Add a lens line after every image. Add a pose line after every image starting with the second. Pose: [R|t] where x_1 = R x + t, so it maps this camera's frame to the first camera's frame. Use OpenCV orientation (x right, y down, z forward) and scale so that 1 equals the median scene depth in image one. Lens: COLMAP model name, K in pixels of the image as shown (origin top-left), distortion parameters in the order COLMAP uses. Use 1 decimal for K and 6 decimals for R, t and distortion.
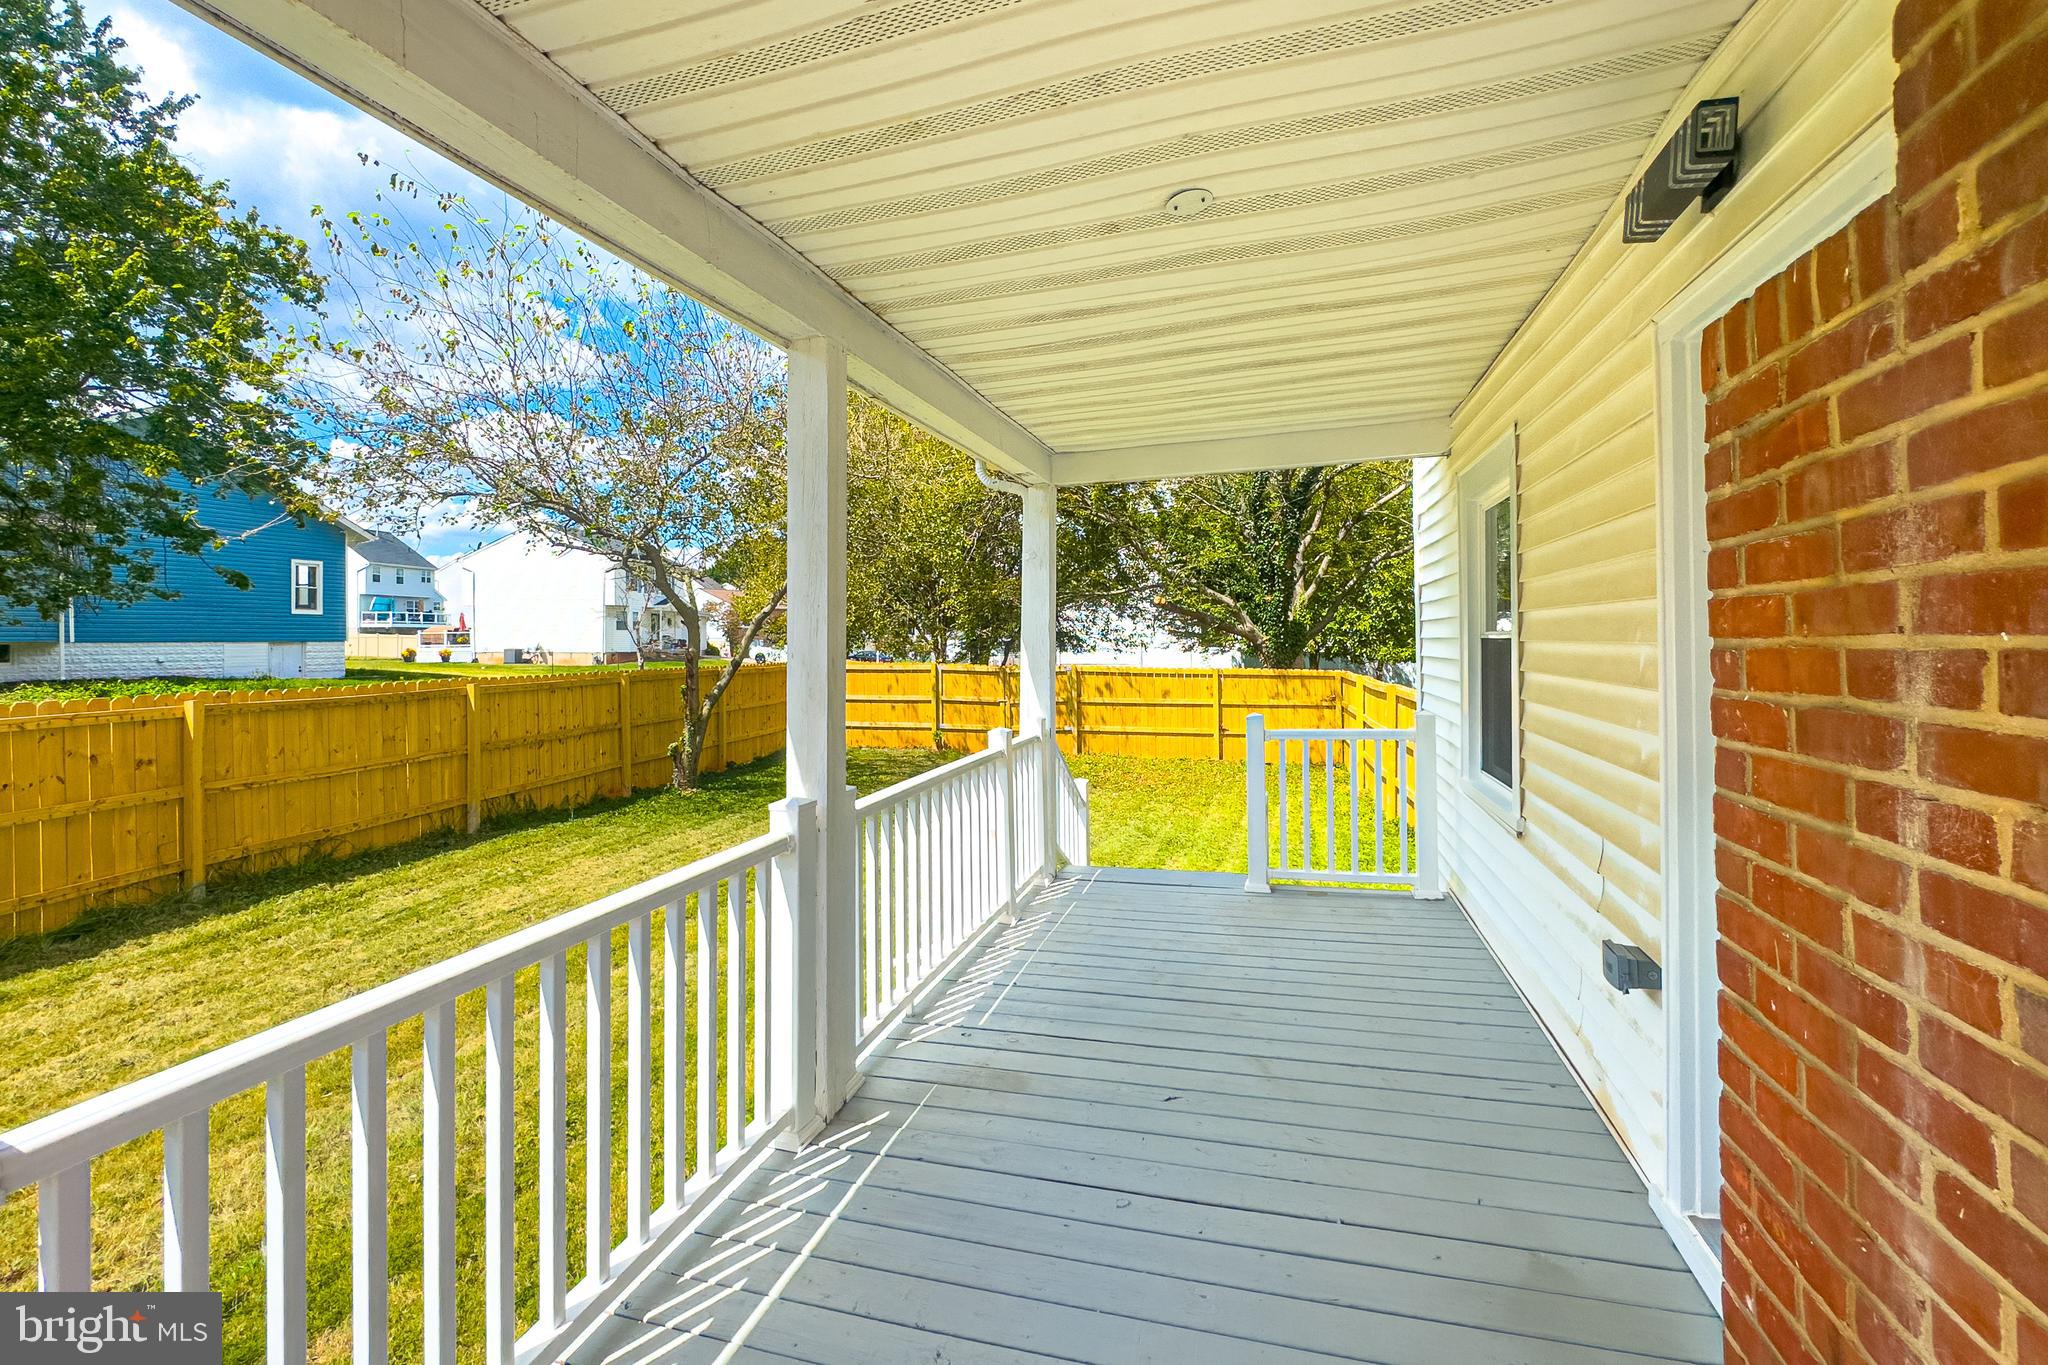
lens RADIAL K [[831.7, 0, 1024.4], [0, 831.7, 629.9], [0, 0, 1]] dist [-0.004323, -0.000194]
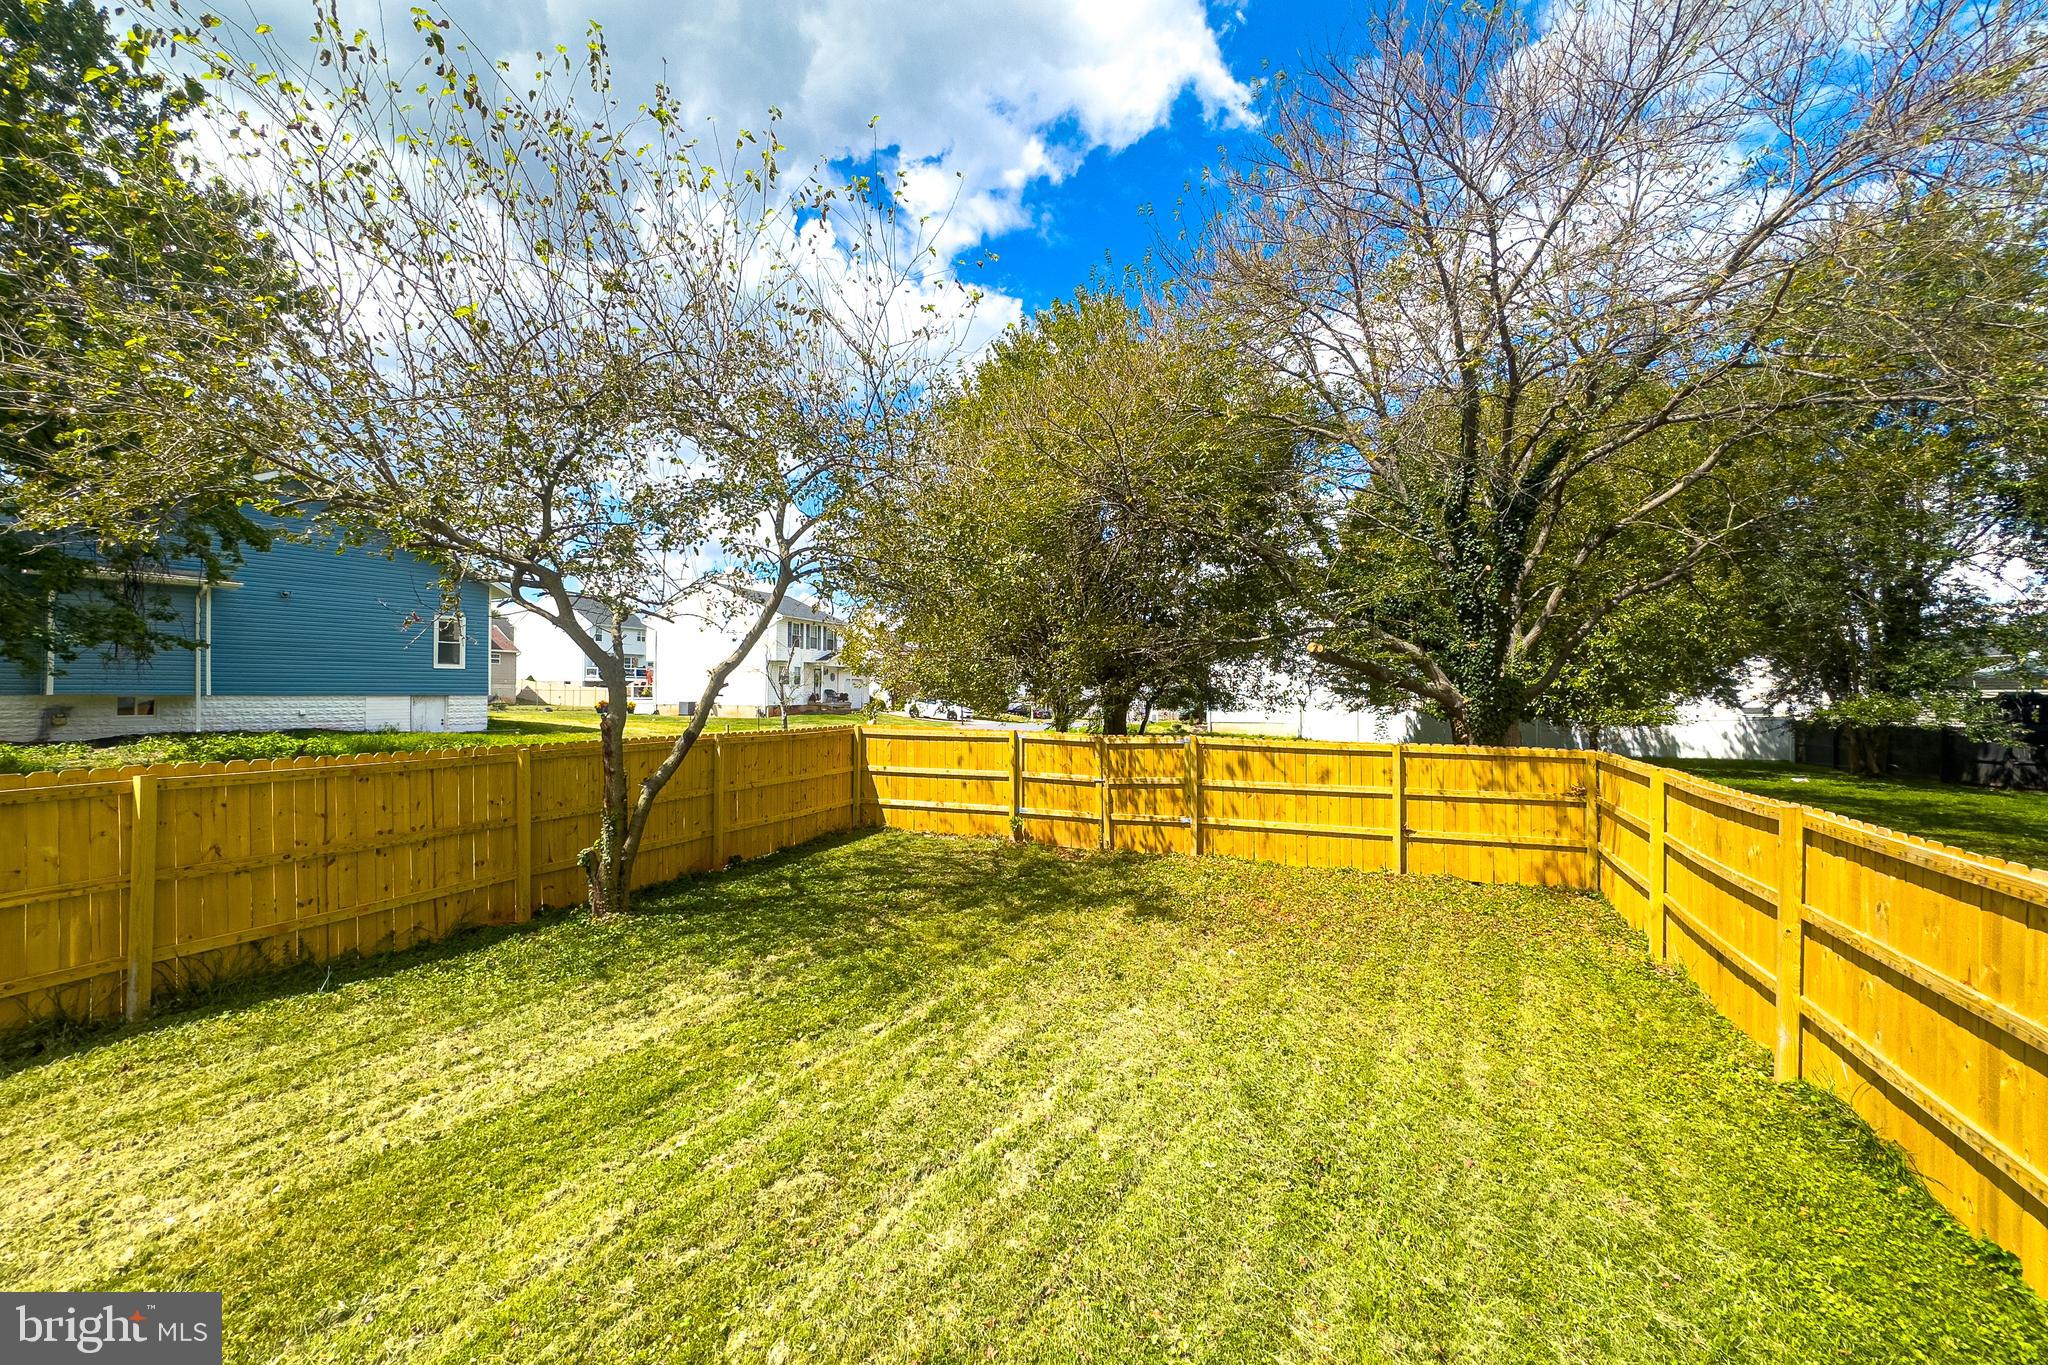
lens RADIAL K [[831.7, 0, 1026.1], [0, 831.7, 694.0], [0, 0, 1]] dist [-0.004323, -0.000194]
pose [[0.983462, 0.005058, -0.181046, 0.042152], [-0.003115, 0.999934, 0.011017, -0.002314], [0.181089, -0.010271, 0.983413, 0.219335]]
